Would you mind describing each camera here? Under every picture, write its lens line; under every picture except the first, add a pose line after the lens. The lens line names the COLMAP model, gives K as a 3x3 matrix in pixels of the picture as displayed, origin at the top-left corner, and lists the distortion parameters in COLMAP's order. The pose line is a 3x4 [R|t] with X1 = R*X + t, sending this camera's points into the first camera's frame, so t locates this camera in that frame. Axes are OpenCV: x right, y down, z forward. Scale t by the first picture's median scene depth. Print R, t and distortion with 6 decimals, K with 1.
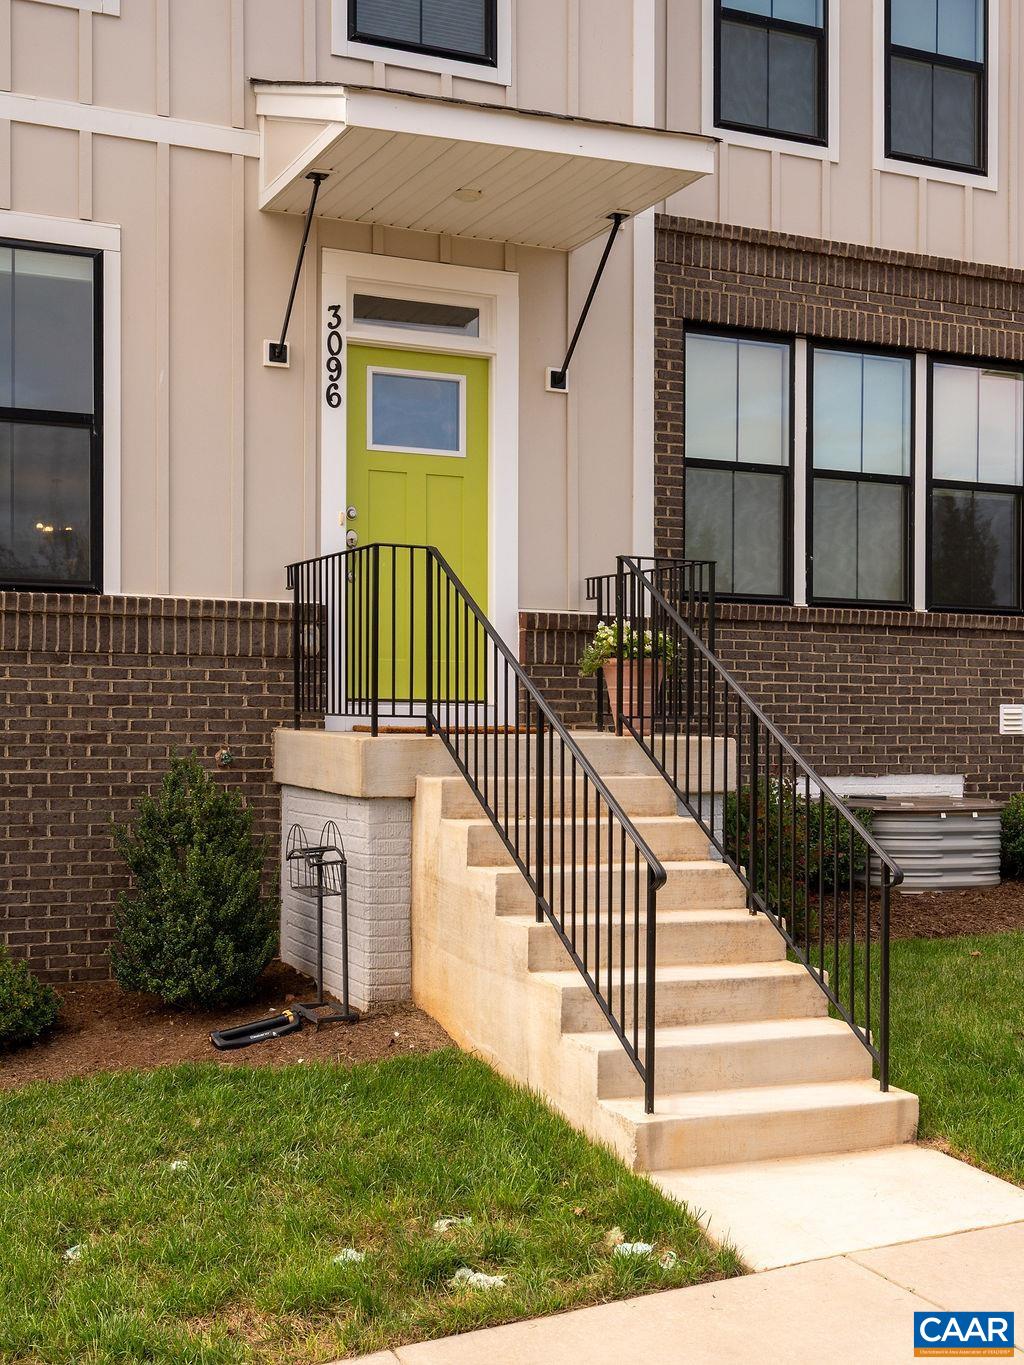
lens RADIAL K [[1677.8, 0, 511.1], [0, 1677.8, 681.7], [0, 0, 1]] dist [-0.009783, 0.000000]
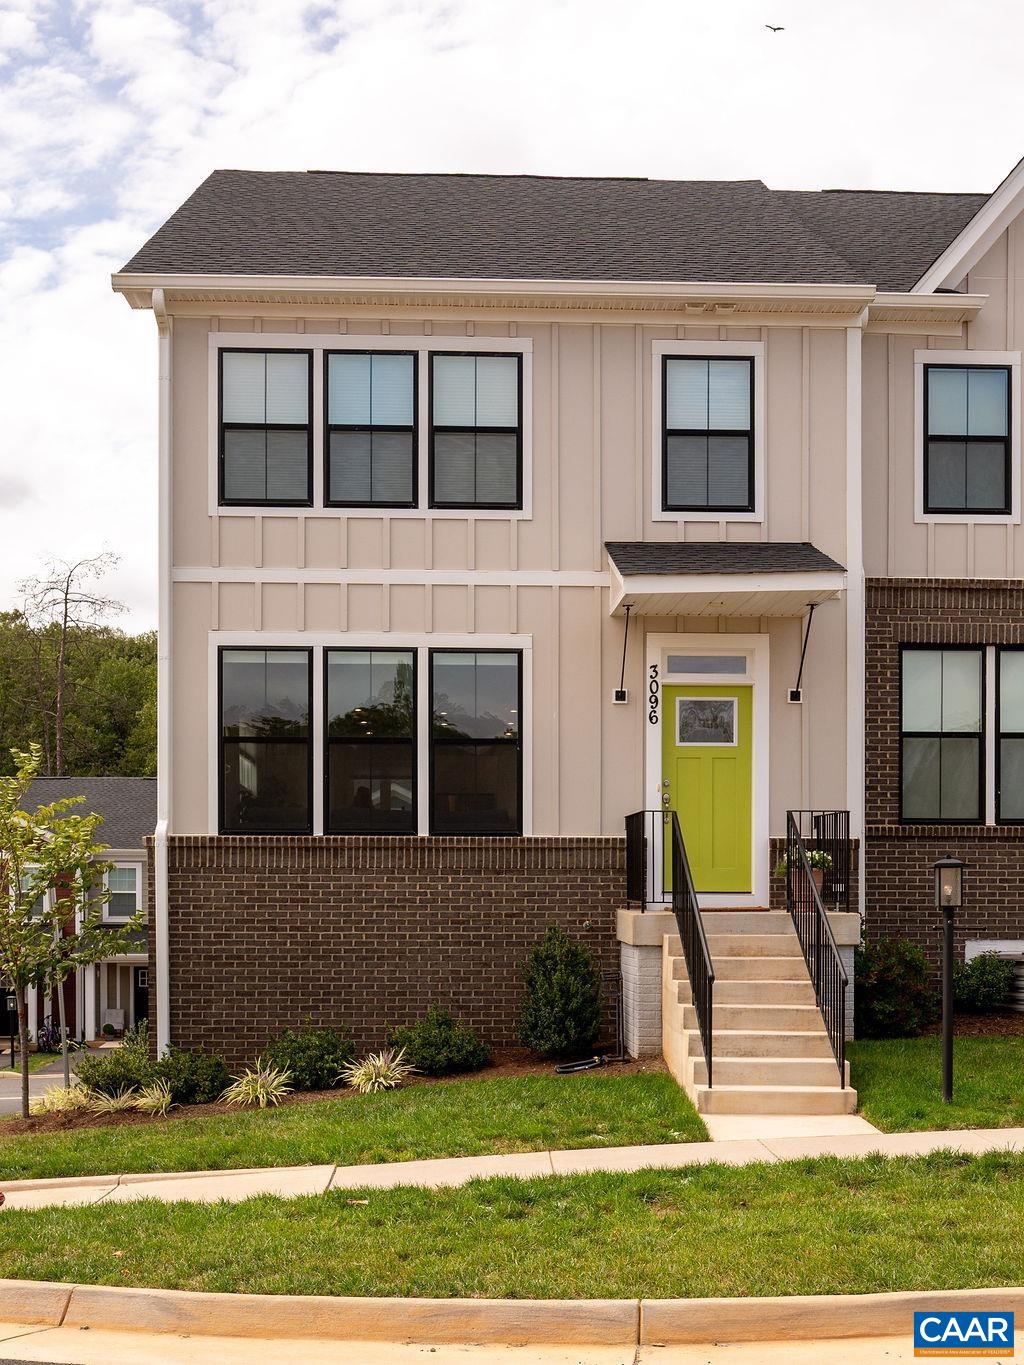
lens RADIAL K [[1614.9, 0, 511.2], [0, 1614.9, 684.0], [0, 0, 1]] dist [-0.008117, 0.000000]
pose [[0.934746, -0.053819, -0.351216, 0.366928], [0.014330, 0.993368, -0.114079, -0.015542], [0.355027, 0.101602, 0.929319, -0.654017]]
